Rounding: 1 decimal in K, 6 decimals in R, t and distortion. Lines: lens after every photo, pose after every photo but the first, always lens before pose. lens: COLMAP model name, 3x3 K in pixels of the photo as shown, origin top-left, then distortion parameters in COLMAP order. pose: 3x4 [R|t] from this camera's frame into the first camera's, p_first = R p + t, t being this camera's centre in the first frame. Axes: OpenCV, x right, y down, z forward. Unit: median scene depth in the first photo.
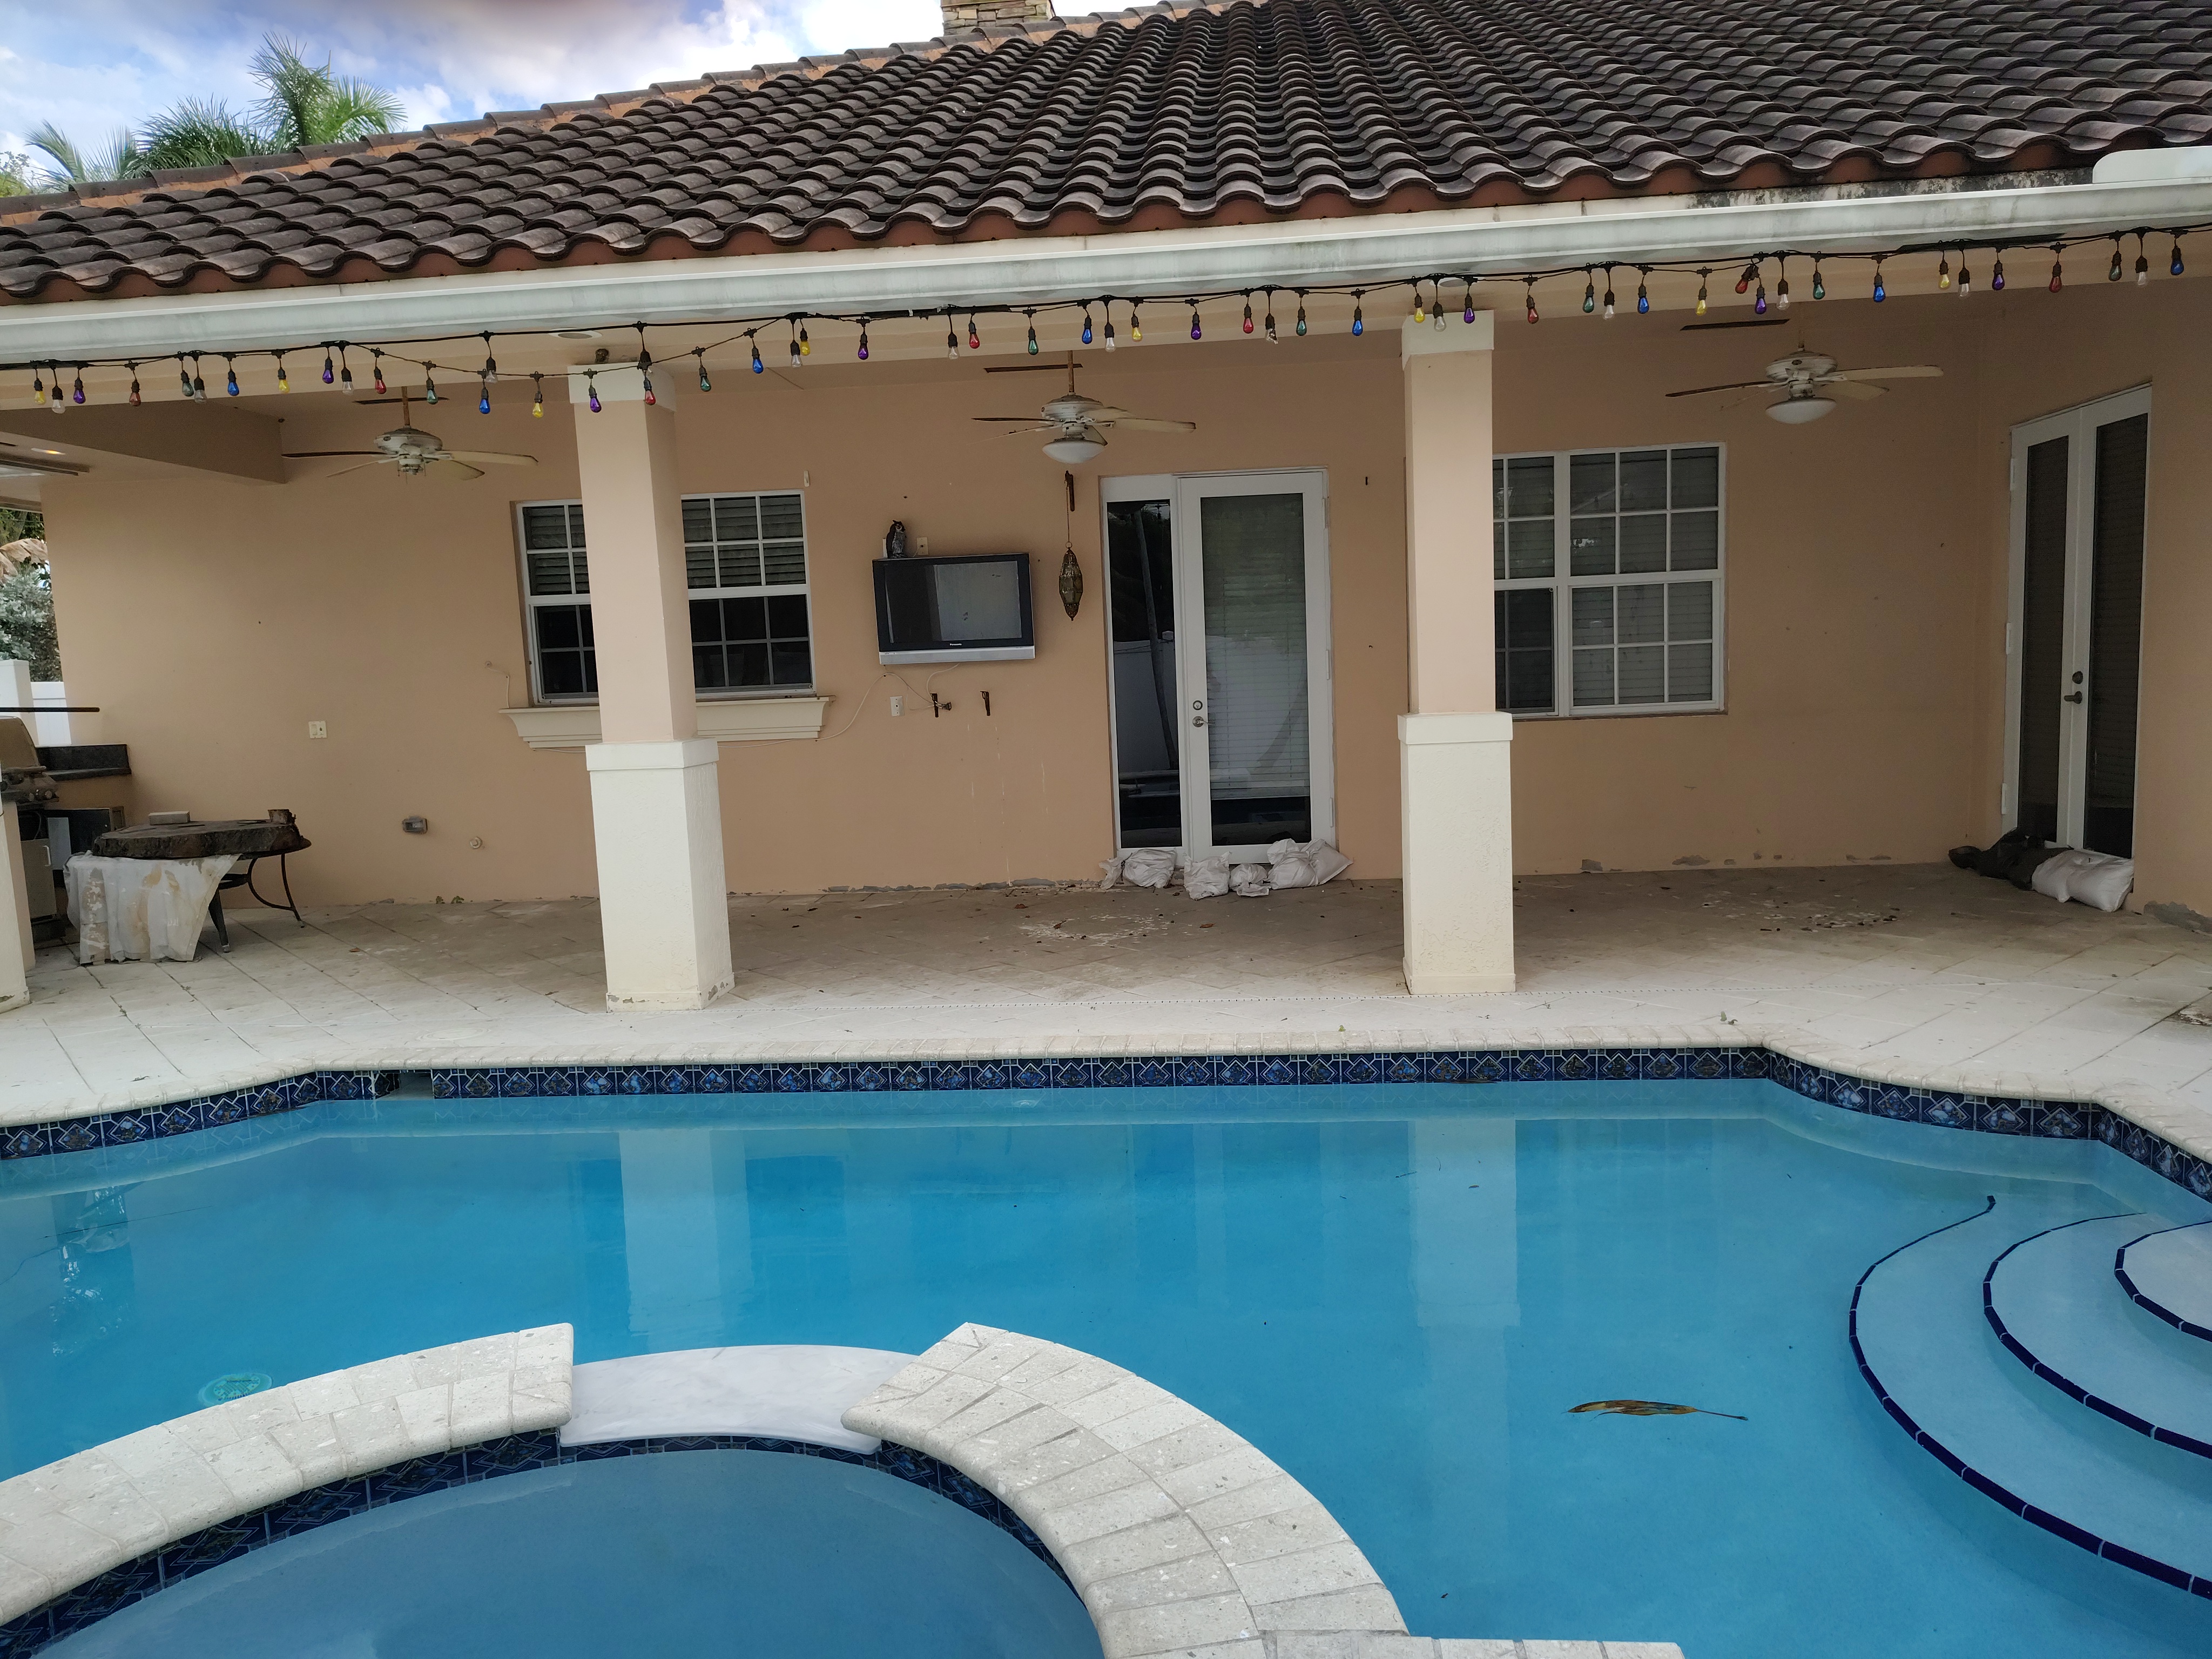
lens RADIAL K [[1545.9, 0, 1141.3], [0, 1545.9, 839.3], [0, 0, 1]] dist [0.004355, 0.004812]
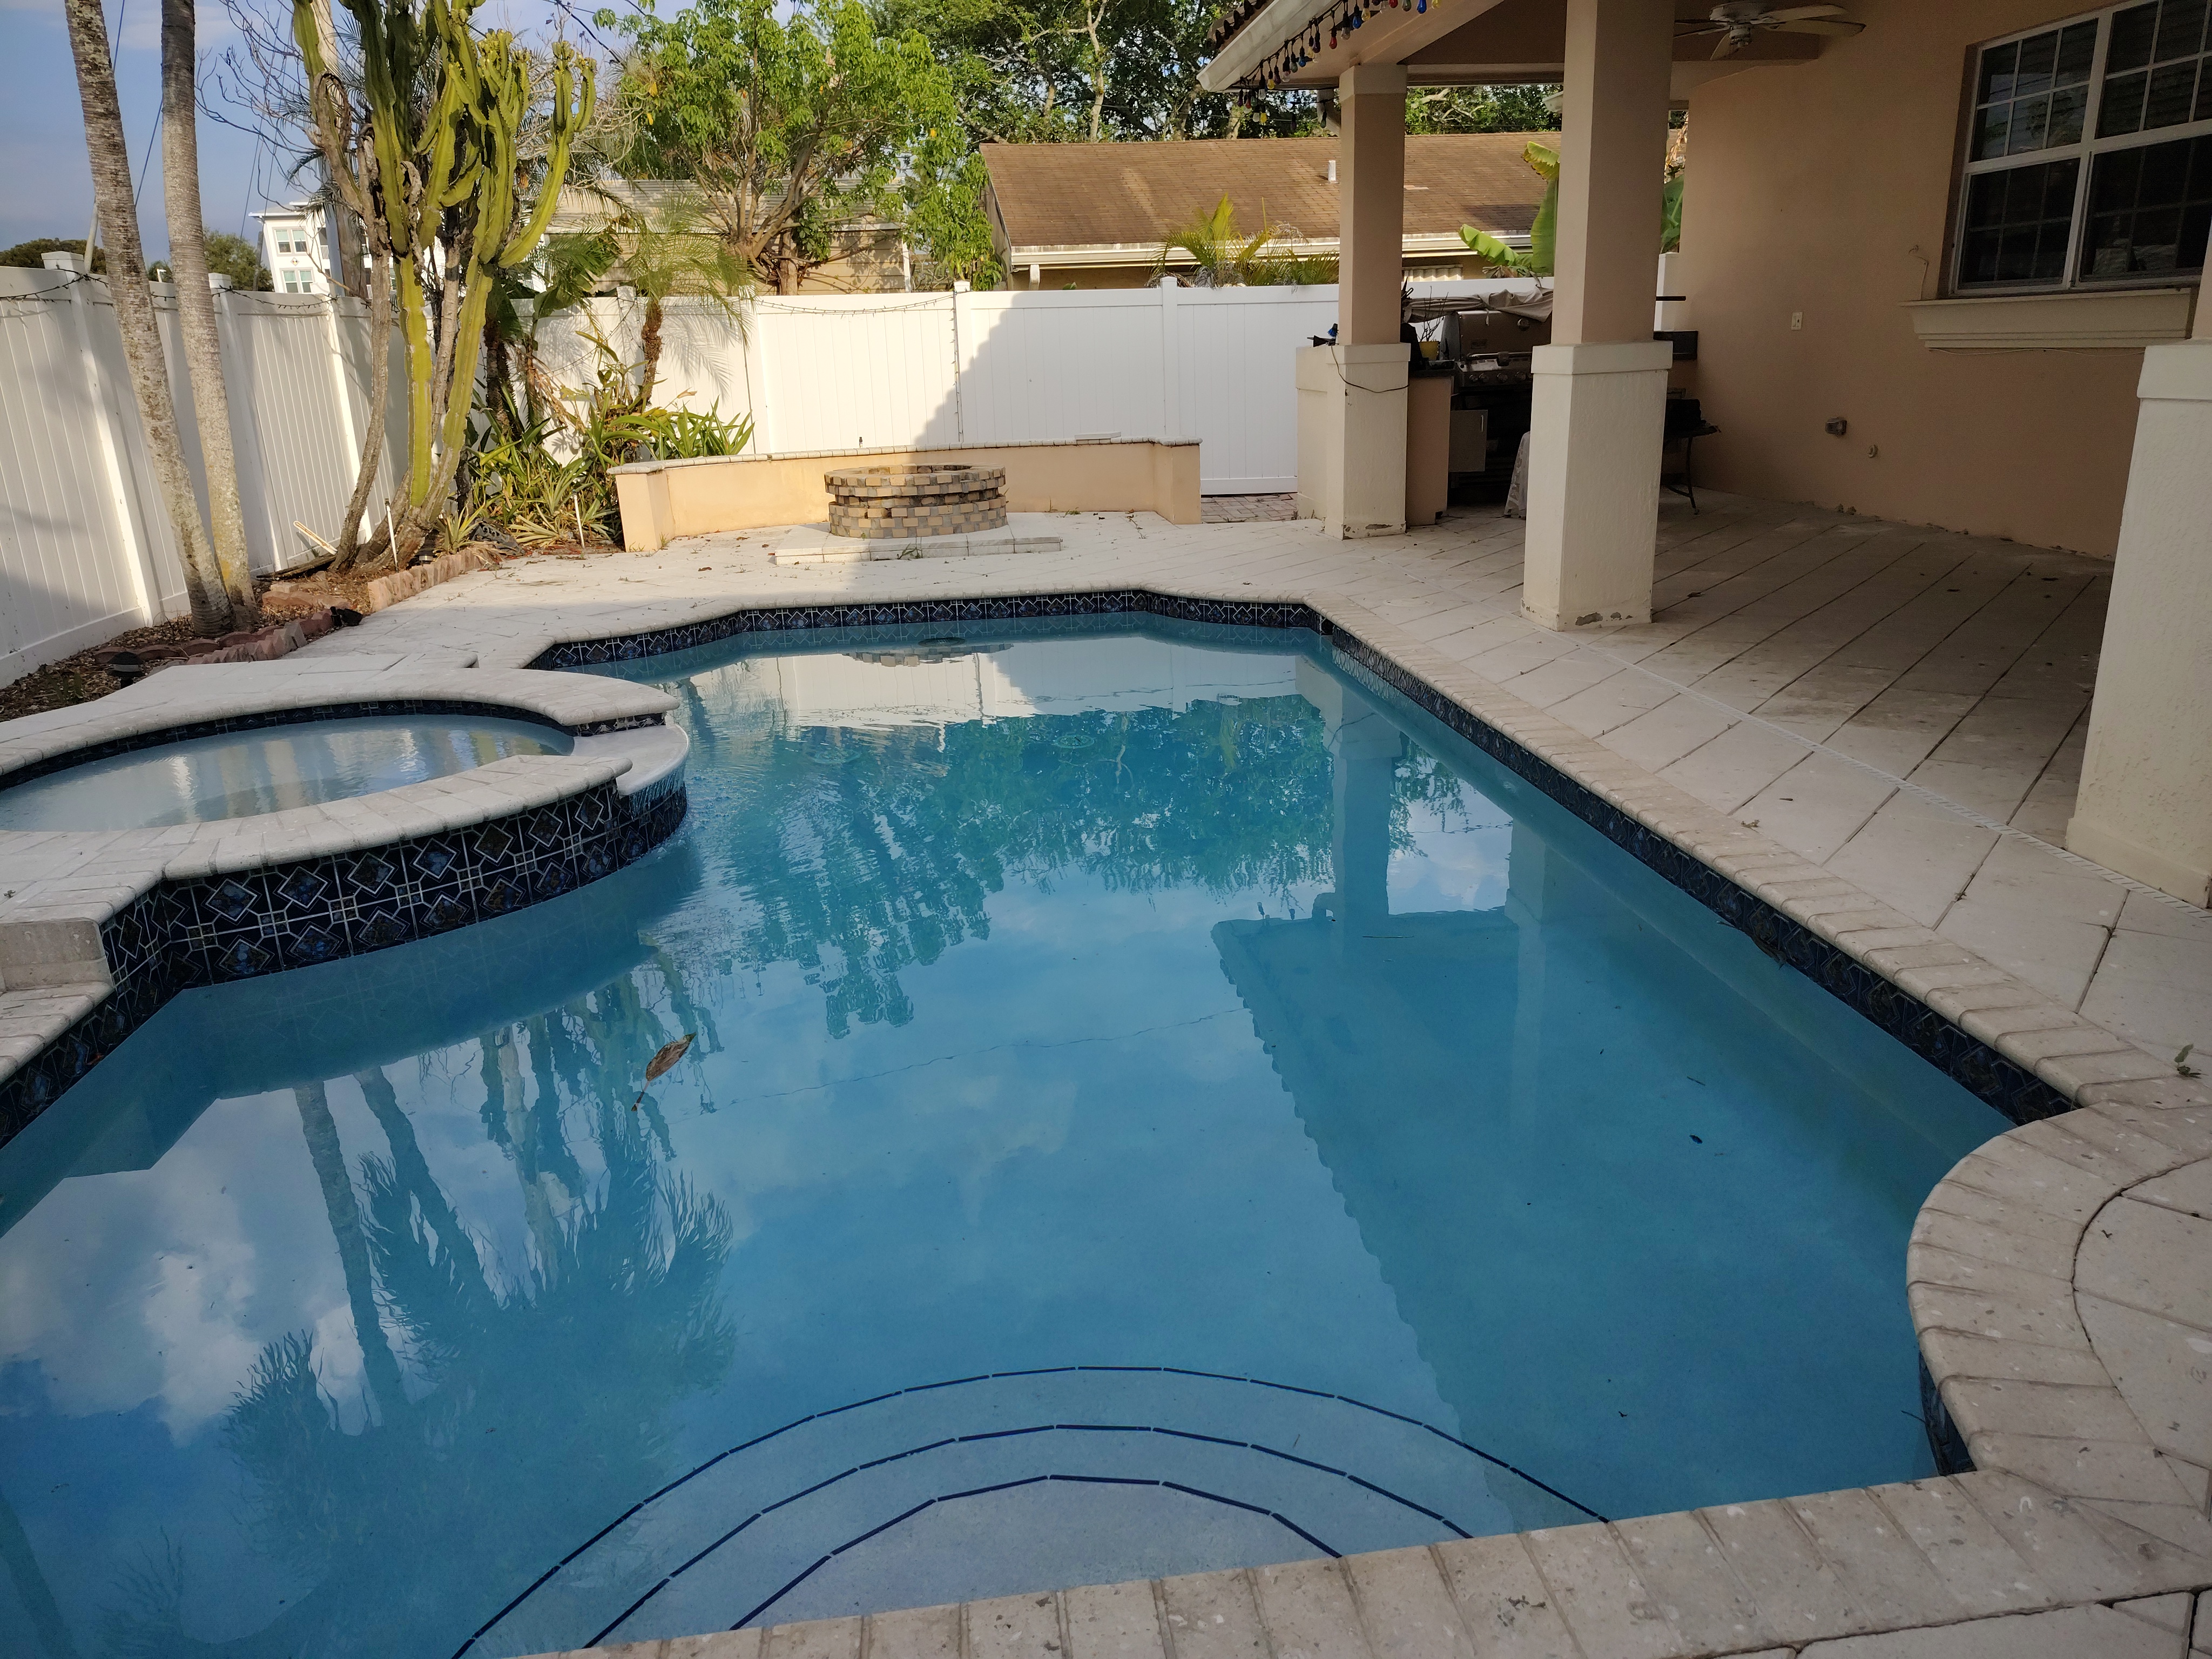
lens RADIAL K [[1545.9, 0, 1141.3], [0, 1545.9, 839.3], [0, 0, 1]] dist [0.004355, 0.004812]
pose [[0.230795, 0.331551, -0.914772, 0.408105], [-0.084908, 0.943430, 0.320516, -0.039372], [0.969291, 0.003698, 0.245890, 0.337132]]
